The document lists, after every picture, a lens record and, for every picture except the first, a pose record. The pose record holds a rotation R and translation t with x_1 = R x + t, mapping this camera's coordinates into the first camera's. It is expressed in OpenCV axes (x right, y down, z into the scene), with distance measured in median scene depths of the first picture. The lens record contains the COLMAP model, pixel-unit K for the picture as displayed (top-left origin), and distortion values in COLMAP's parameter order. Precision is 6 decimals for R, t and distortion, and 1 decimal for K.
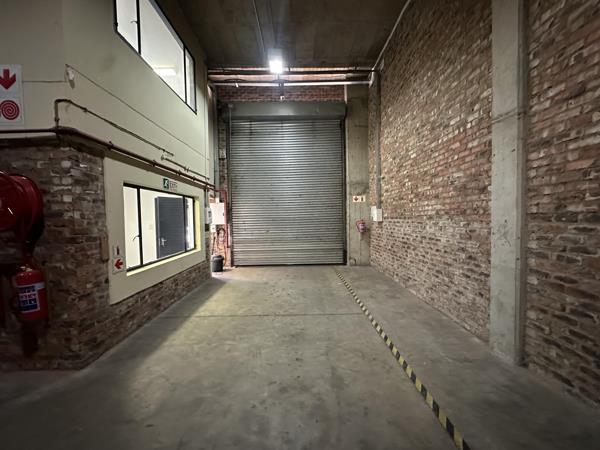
lens RADIAL K [[239.3, 0, 299.5], [0, 239.3, 225.4], [0, 0, 1]] dist [-0.002153, 0.000074]
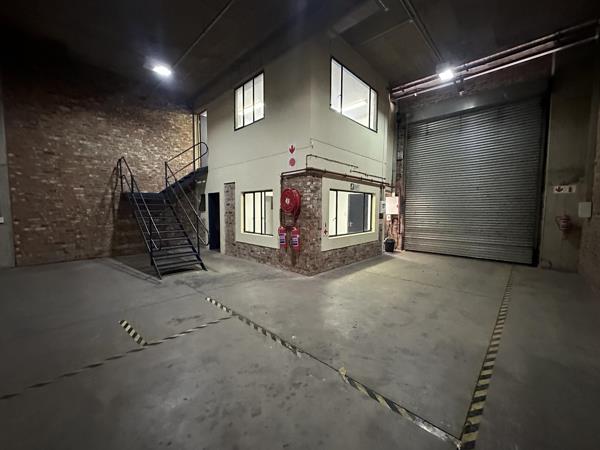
lens RADIAL K [[239.3, 0, 299.5], [0, 239.3, 225.4], [0, 0, 1]] dist [-0.002153, 0.000074]
pose [[0.713850, 0.068608, -0.696930, 0.235739], [-0.041902, 0.997591, 0.055286, 0.006472], [0.699044, -0.010263, 0.715005, -0.286383]]
